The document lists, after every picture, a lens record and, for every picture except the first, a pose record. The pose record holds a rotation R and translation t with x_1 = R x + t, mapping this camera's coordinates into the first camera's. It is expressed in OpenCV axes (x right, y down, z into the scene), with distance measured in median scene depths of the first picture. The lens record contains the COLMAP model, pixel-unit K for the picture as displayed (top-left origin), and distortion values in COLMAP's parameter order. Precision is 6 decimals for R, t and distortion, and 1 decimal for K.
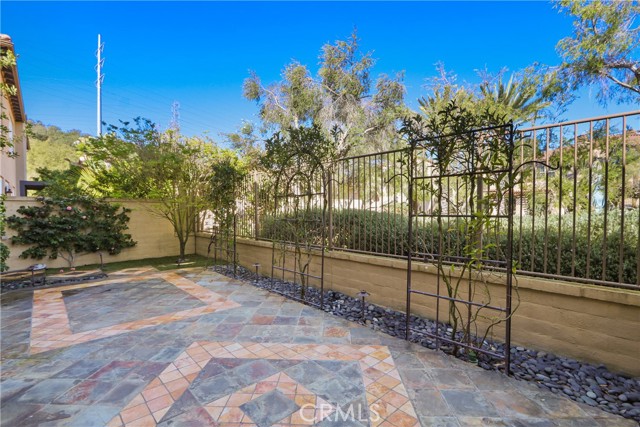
lens RADIAL K [[300.9, 0, 320.5], [0, 300.9, 213.8], [0, 0, 1]] dist [-0.014404, 0.001165]
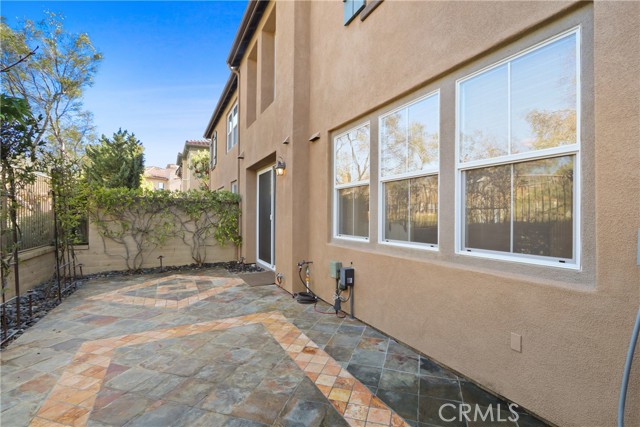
lens RADIAL K [[300.9, 0, 319.7], [0, 300.9, 215.4], [0, 0, 1]] dist [-0.014404, 0.001165]
pose [[-0.959938, 0.000570, 0.280210, -1.305094], [0.004509, 0.999900, 0.013412, -0.027288], [-0.280175, 0.014138, -0.959845, 1.939188]]
